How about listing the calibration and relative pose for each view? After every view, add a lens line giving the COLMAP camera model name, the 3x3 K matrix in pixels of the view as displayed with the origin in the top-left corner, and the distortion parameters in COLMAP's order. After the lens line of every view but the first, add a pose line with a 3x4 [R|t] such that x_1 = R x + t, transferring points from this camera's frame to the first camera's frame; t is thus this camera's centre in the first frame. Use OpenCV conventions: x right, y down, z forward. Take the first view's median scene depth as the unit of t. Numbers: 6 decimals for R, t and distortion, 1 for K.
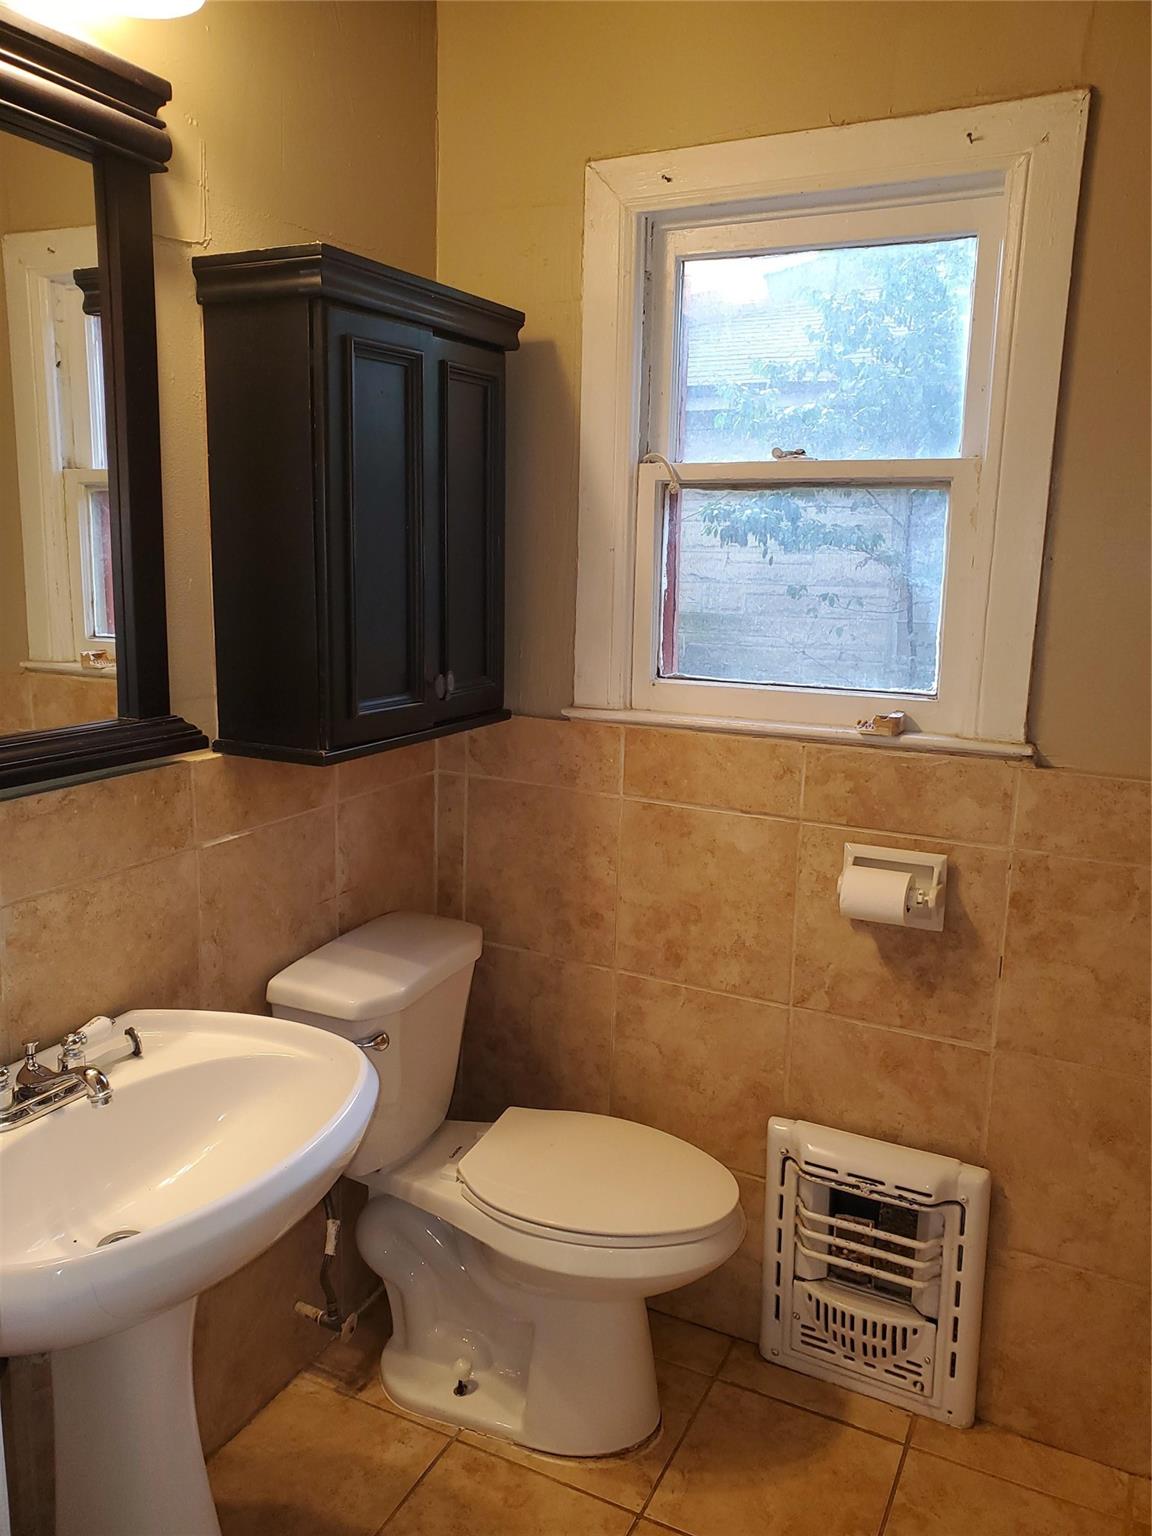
lens RADIAL K [[1152.4, 0, 576.0], [0, 1152.4, 768.0], [0, 0, 1]] dist [0.101460, -0.202132]
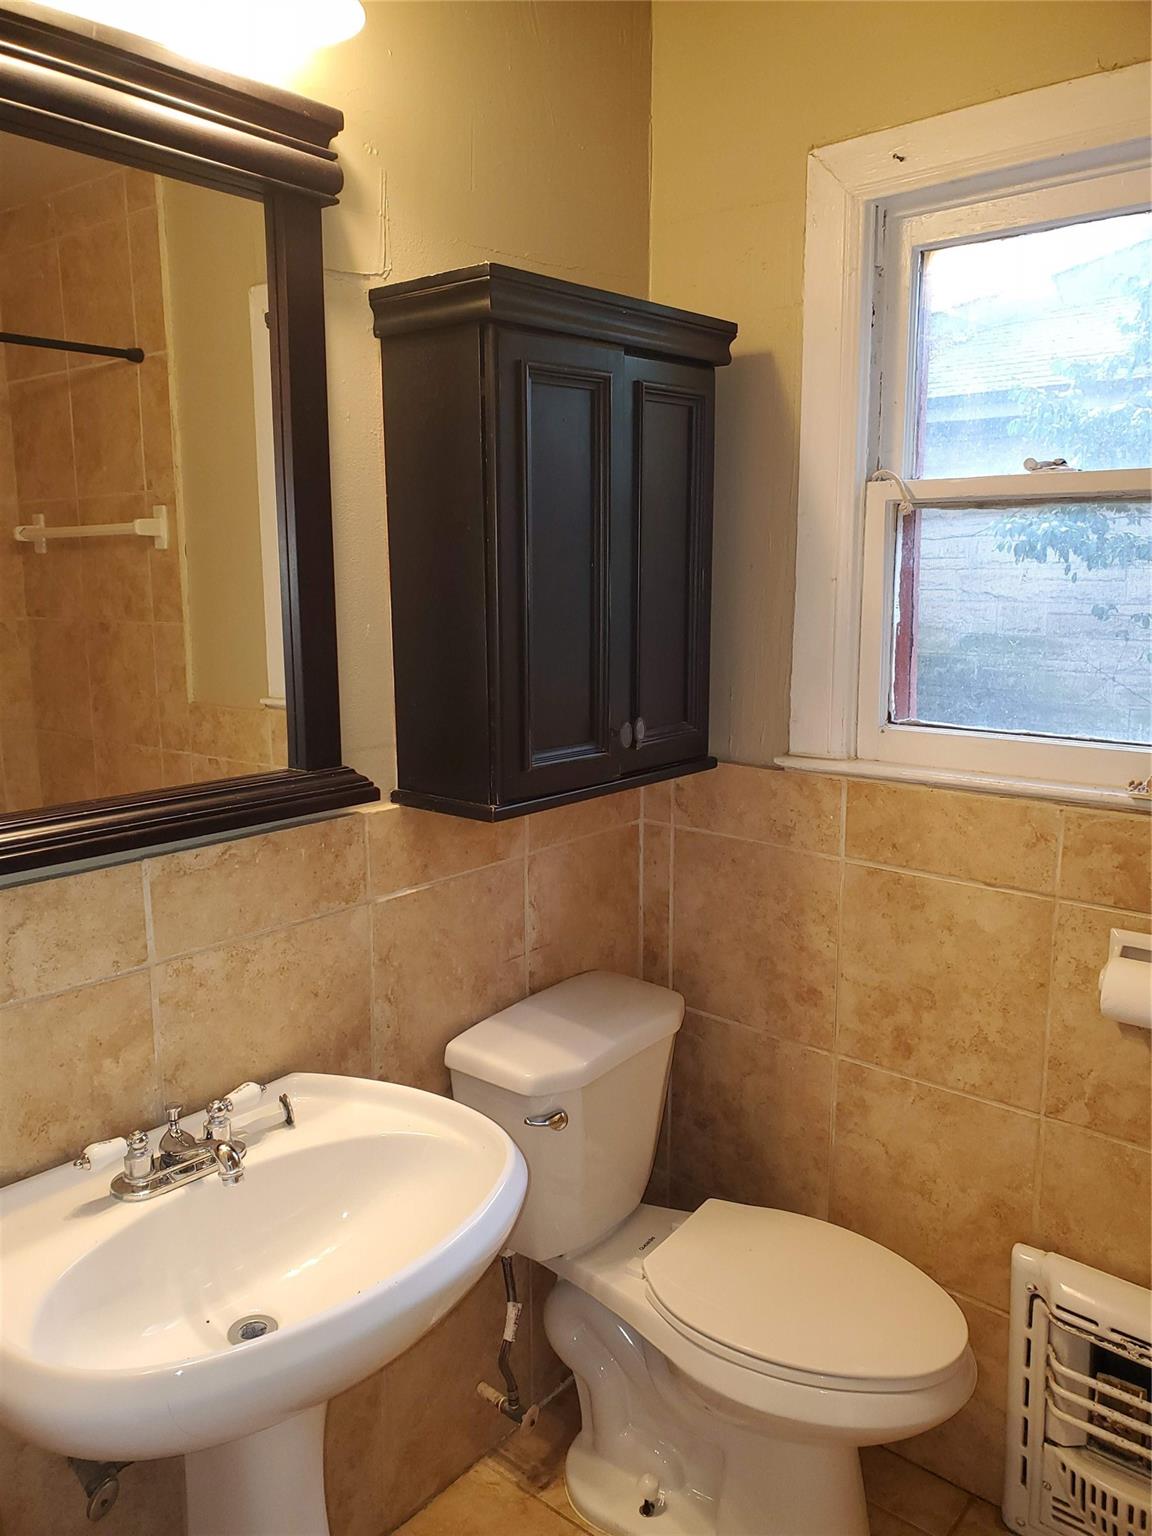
lens RADIAL K [[1171.9, 0, 576.0], [0, 1171.9, 768.0], [0, 0, 1]] dist [0.010666, 0.009213]
pose [[0.970467, 0.018596, -0.240517, 0.058430], [-0.023289, 0.999590, -0.016683, -0.026038], [0.240108, 0.021791, 0.970501, 0.088613]]
